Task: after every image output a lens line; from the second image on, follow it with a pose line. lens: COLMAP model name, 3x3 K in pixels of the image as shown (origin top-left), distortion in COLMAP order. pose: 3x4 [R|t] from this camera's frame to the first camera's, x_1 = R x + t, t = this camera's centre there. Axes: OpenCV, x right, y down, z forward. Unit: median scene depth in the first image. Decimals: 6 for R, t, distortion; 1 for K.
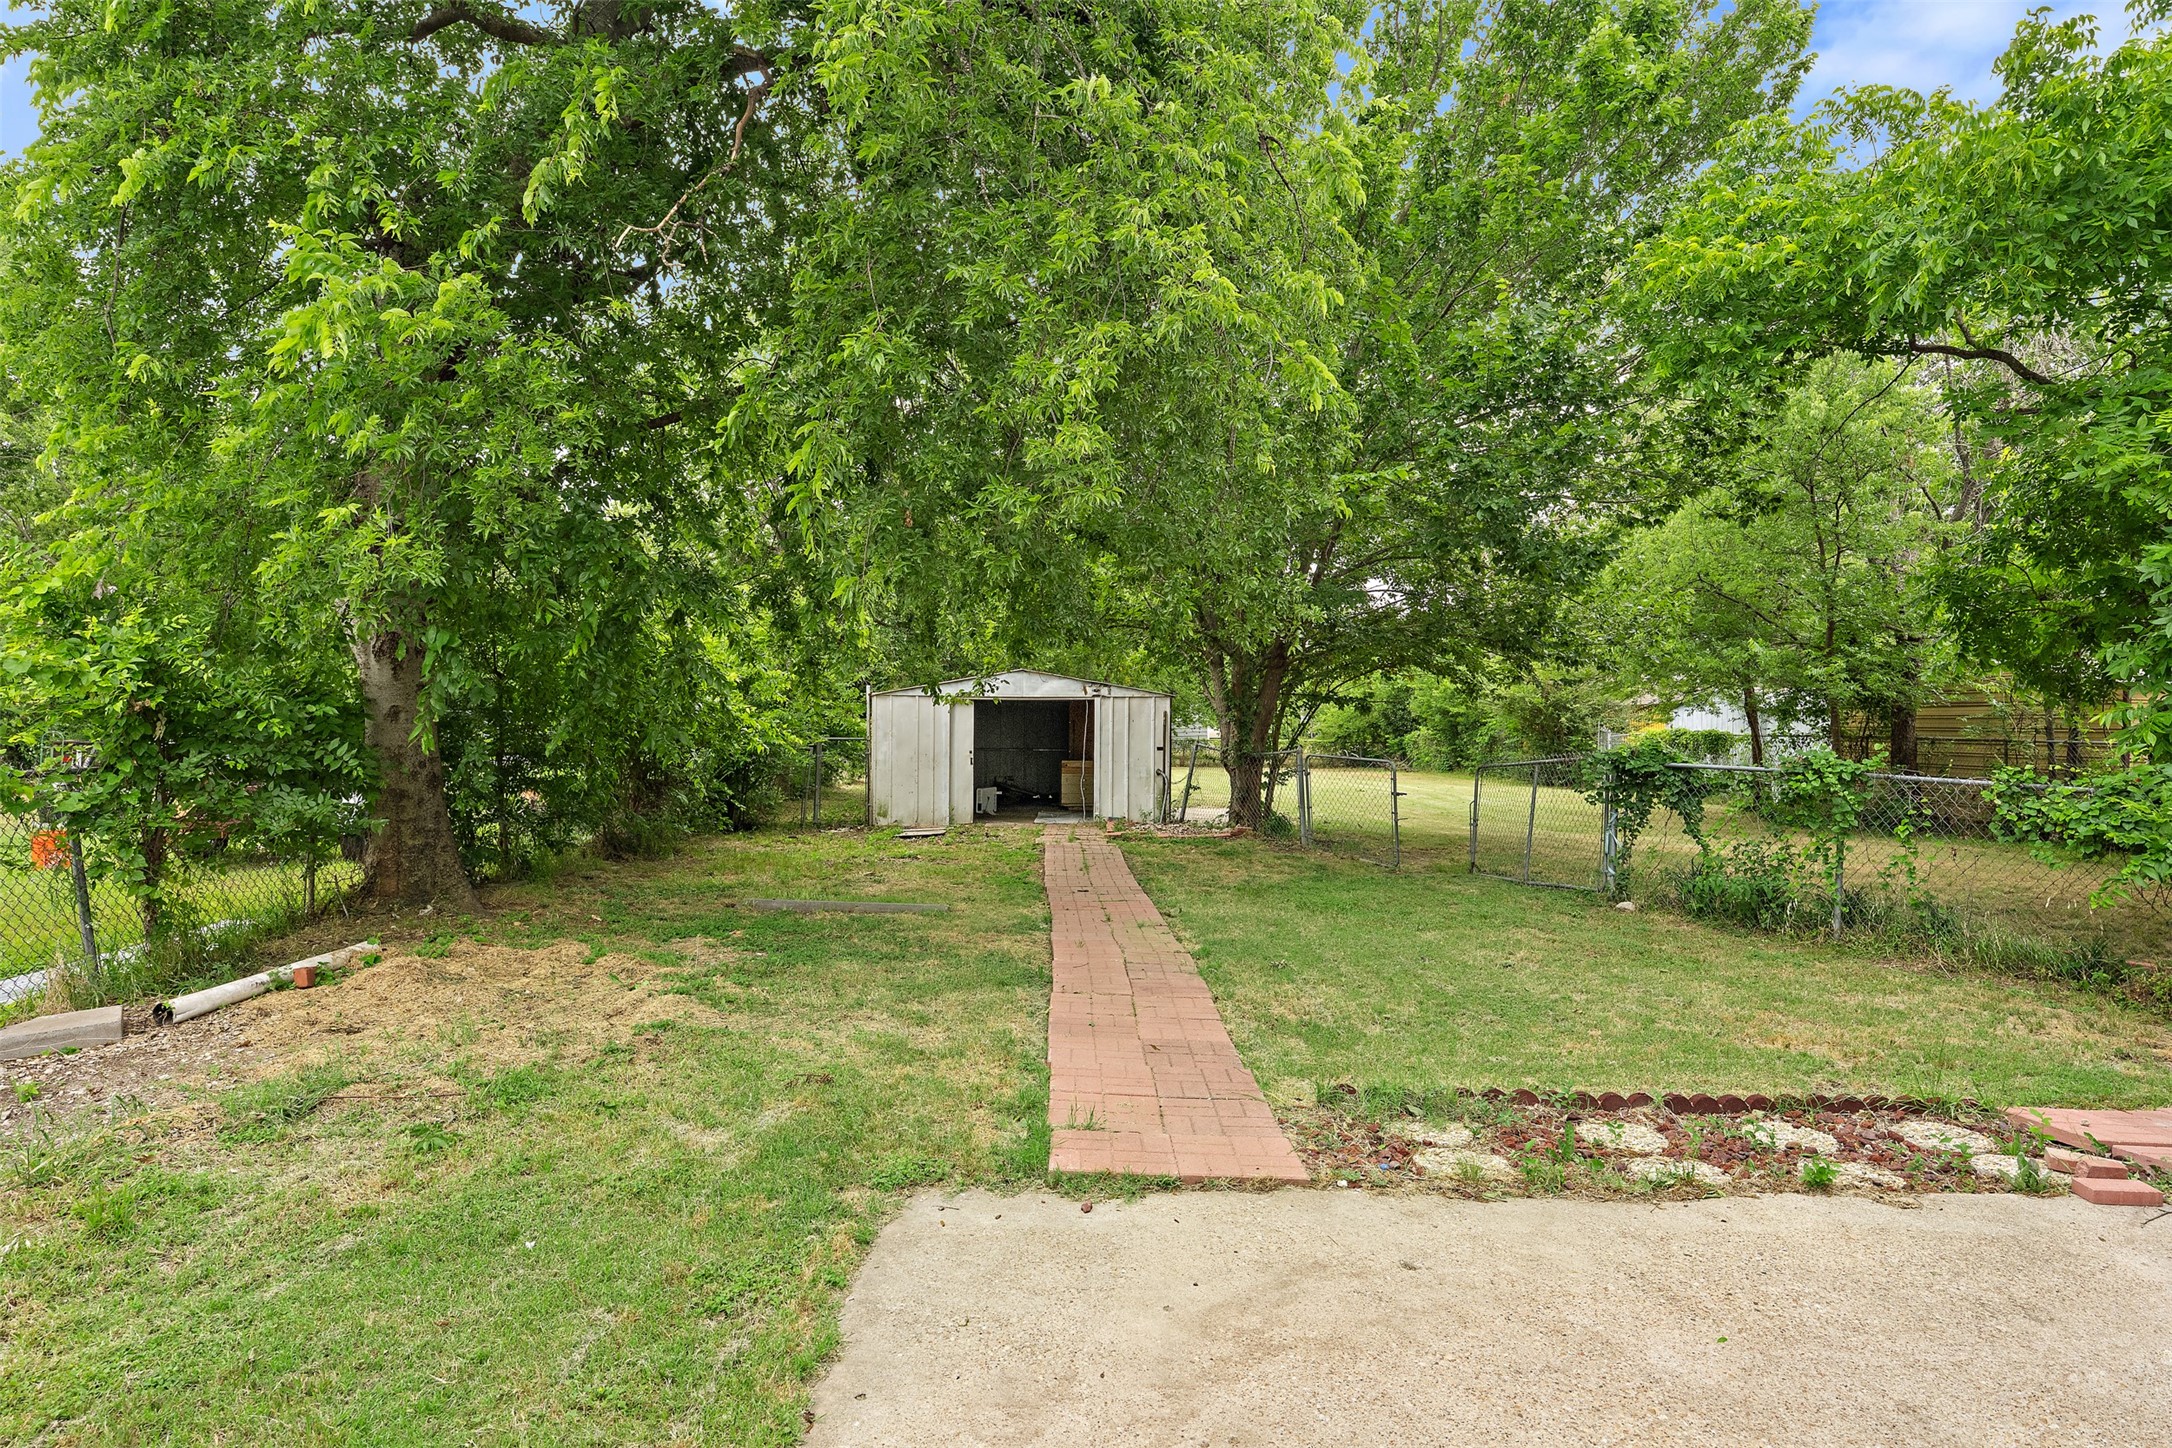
lens RADIAL K [[1273.1, 0, 1134.1], [0, 1273.1, 712.9], [0, 0, 1]] dist [-0.001095, 0.000141]
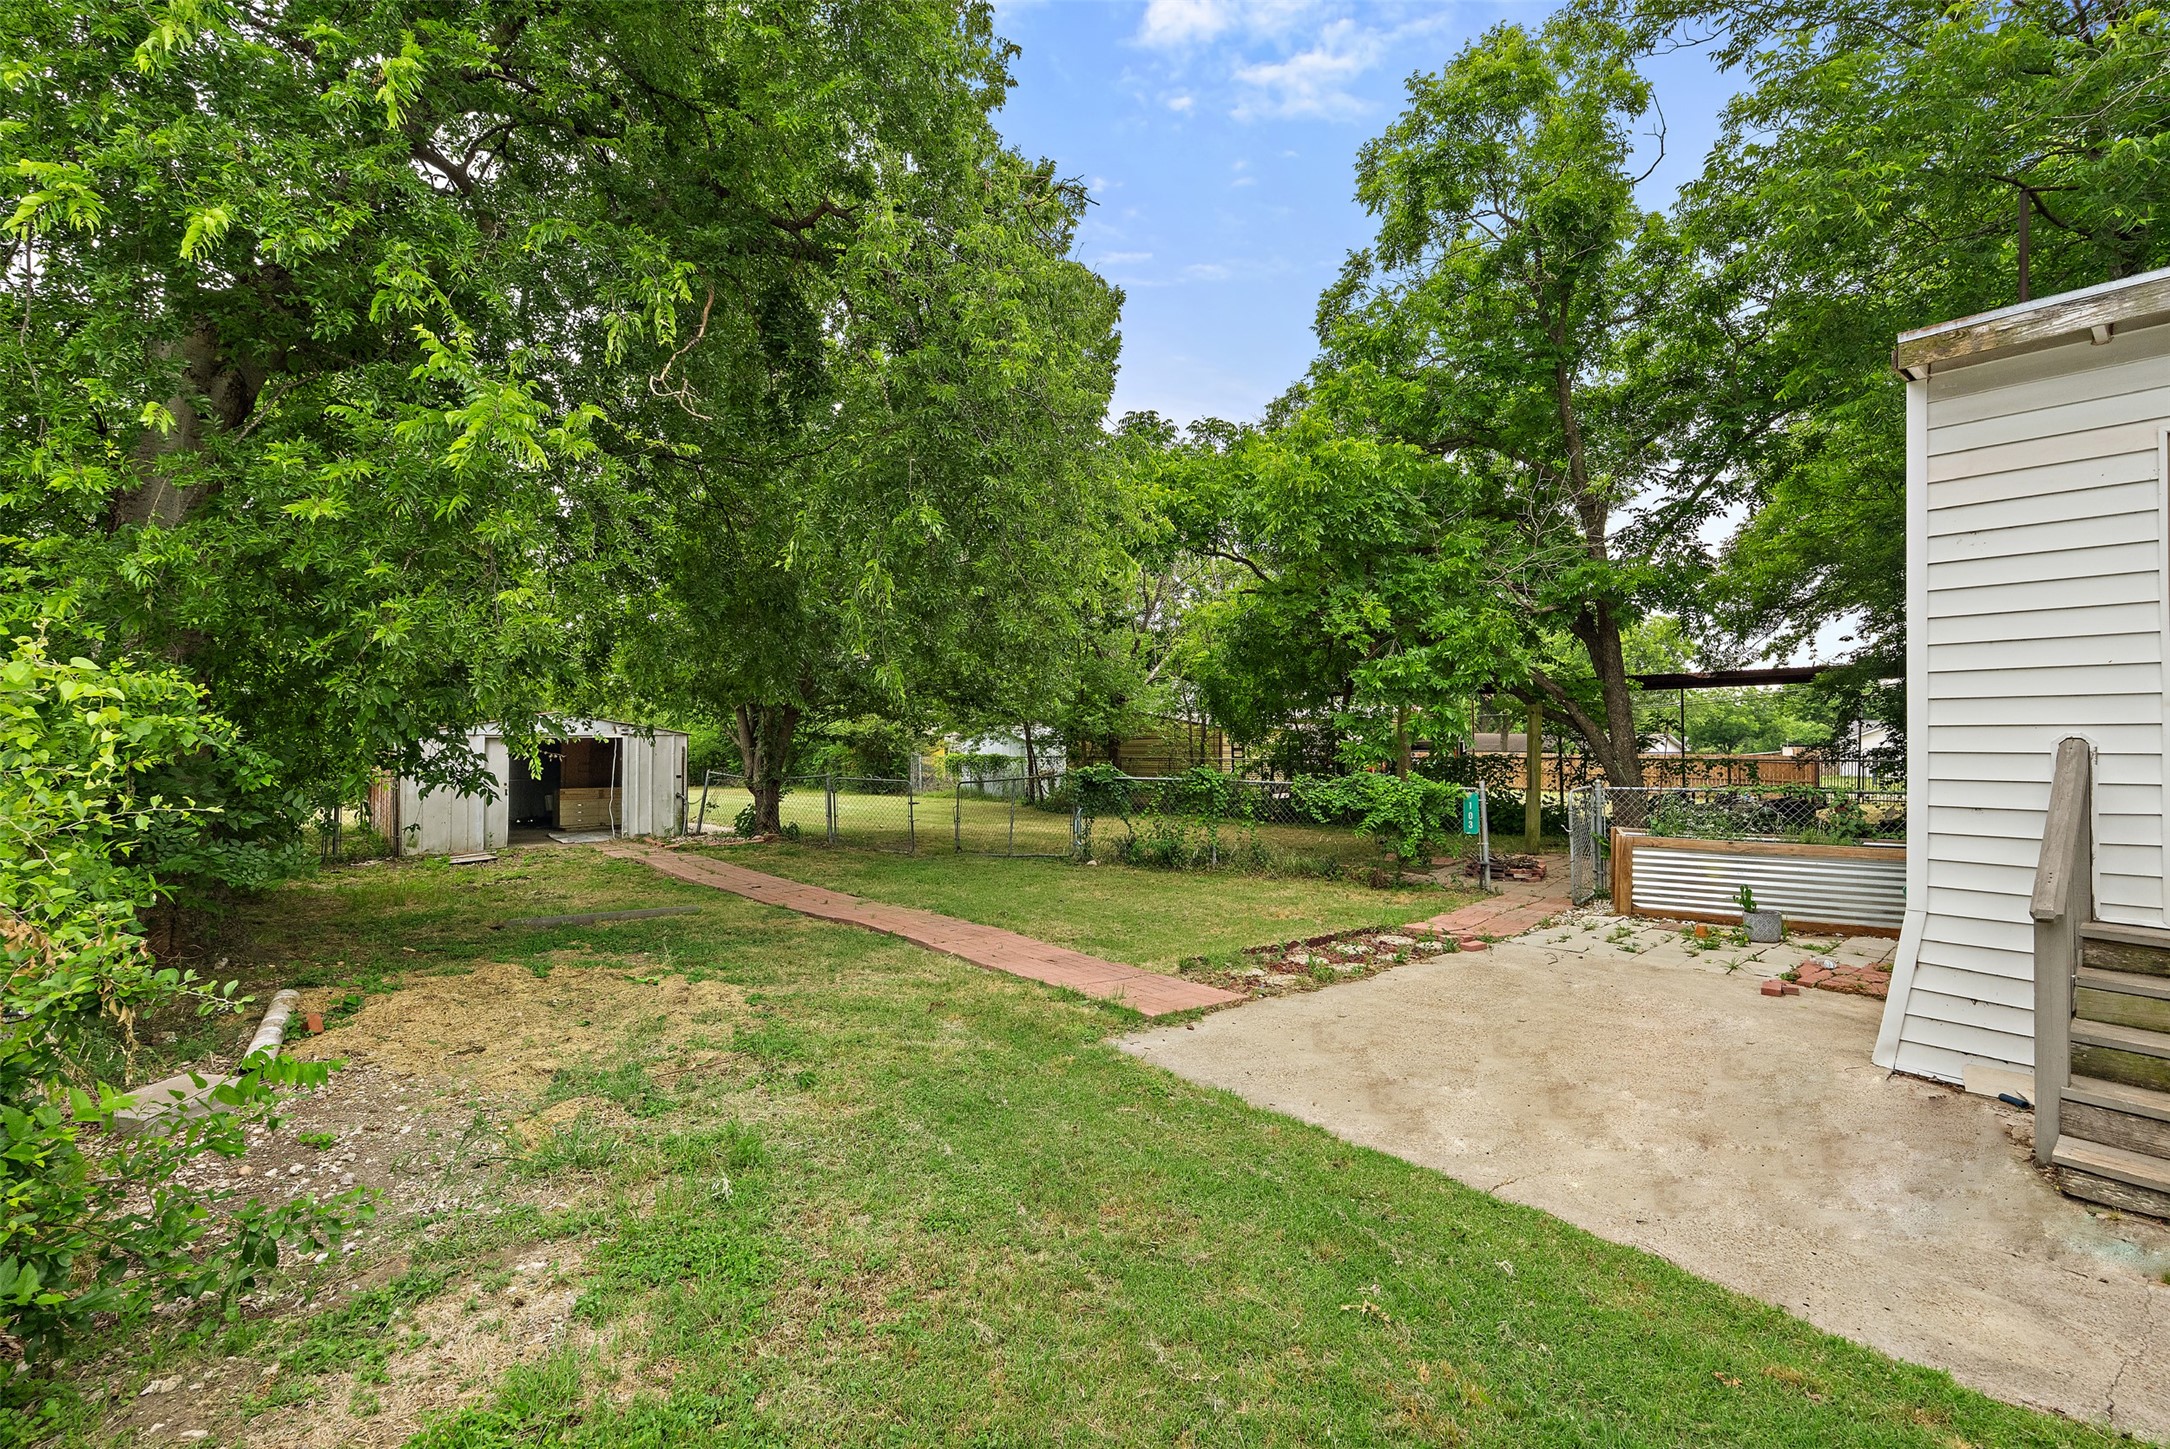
lens RADIAL K [[962.2, 0, 1096.0], [0, 962.2, 724.8], [0, 0, 1]] dist [-0.004314, 0.000556]
pose [[0.795454, 0.003219, 0.606006, -0.229766], [0.006288, 0.999888, -0.013566, -0.007925], [-0.605982, 0.014602, 0.795345, -0.008075]]
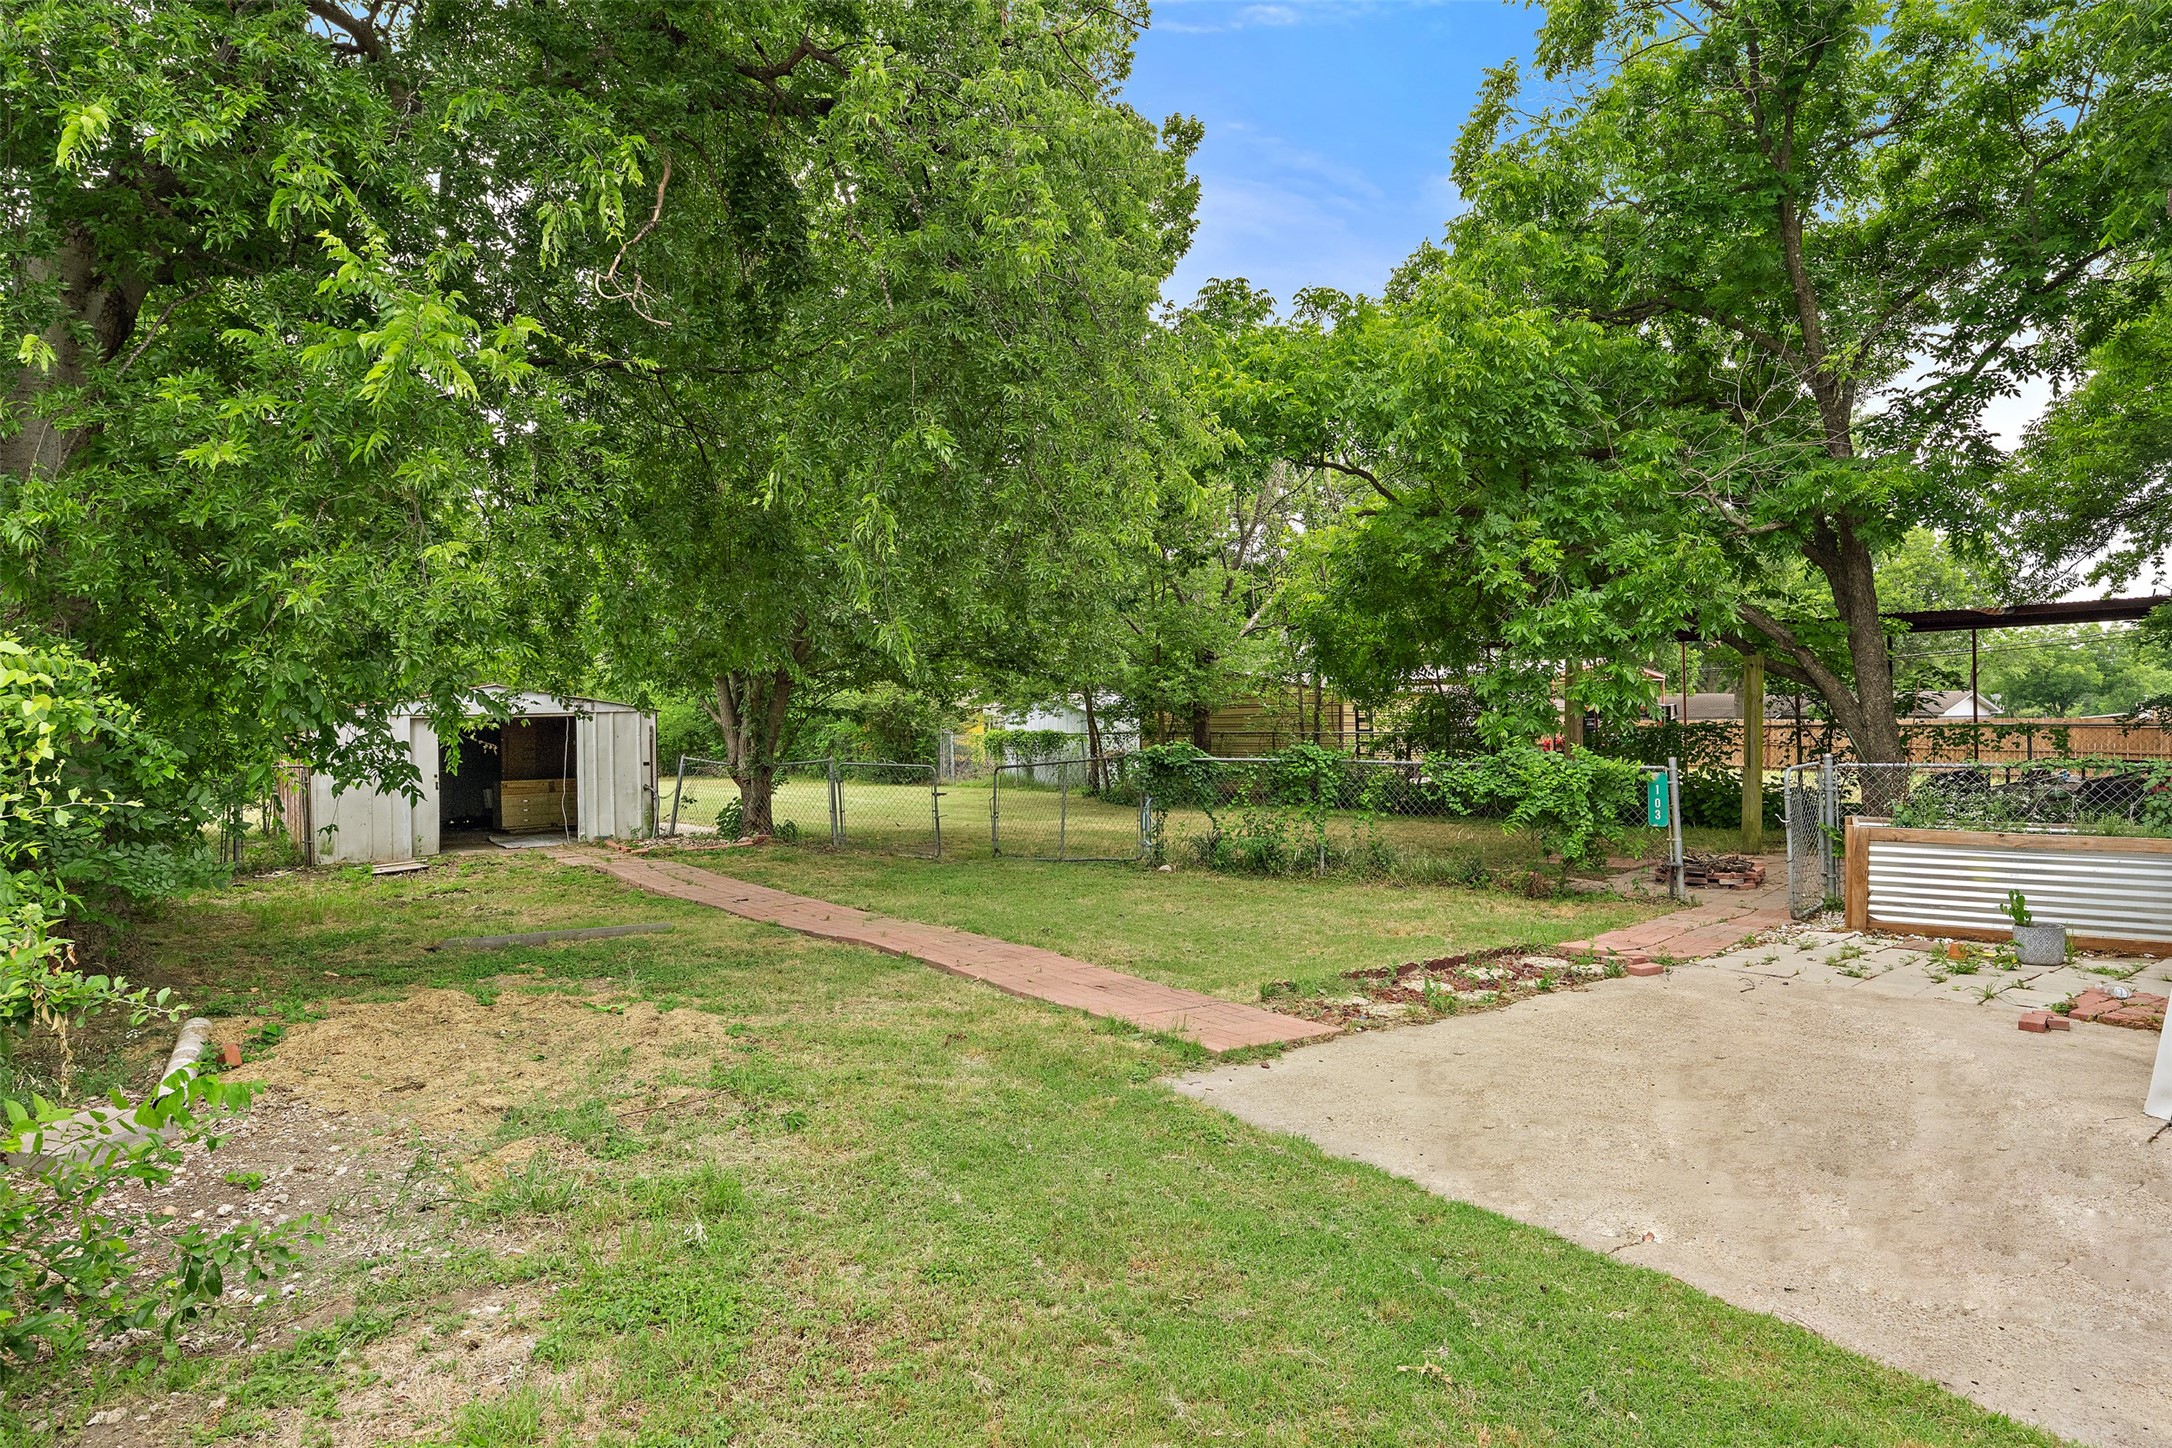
lens RADIAL K [[1273.1, 0, 1109.8], [0, 1273.1, 720.2], [0, 0, 1]] dist [-0.001095, 0.000141]
pose [[0.831089, -0.021991, 0.555705, -0.233924], [0.020341, 0.999751, 0.009143, -0.008307], [-0.555768, 0.003705, 0.831329, -0.034596]]
